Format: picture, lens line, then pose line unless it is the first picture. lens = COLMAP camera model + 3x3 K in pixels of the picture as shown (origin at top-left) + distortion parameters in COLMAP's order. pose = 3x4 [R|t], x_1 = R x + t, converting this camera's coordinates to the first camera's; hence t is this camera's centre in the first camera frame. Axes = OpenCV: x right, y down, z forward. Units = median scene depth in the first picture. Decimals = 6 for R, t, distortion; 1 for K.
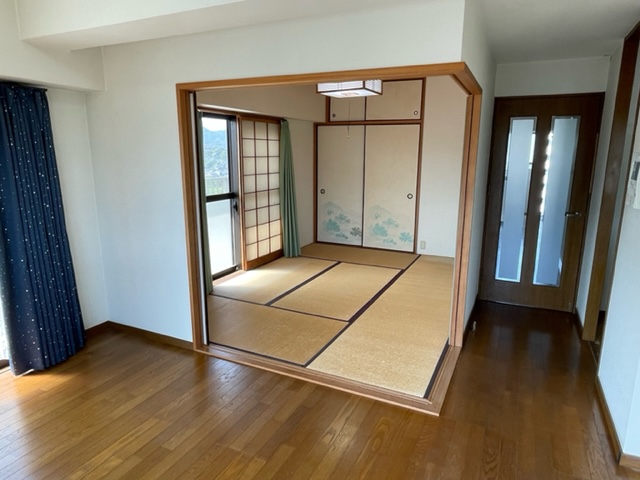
lens RADIAL K [[410.7, 0, 321.6], [0, 410.7, 241.2], [0, 0, 1]] dist [0.000957, 0.000268]
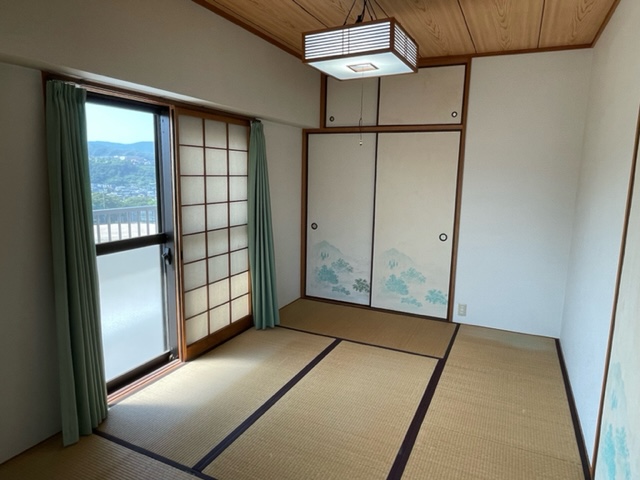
lens RADIAL K [[410.7, 0, 318.4], [0, 410.7, 239.9], [0, 0, 1]] dist [0.000957, 0.000268]
pose [[0.999897, 0.012971, 0.006174, 0.006647], [-0.012612, 0.998403, -0.055059, -0.069083], [-0.006879, 0.054975, 0.998464, 0.347387]]
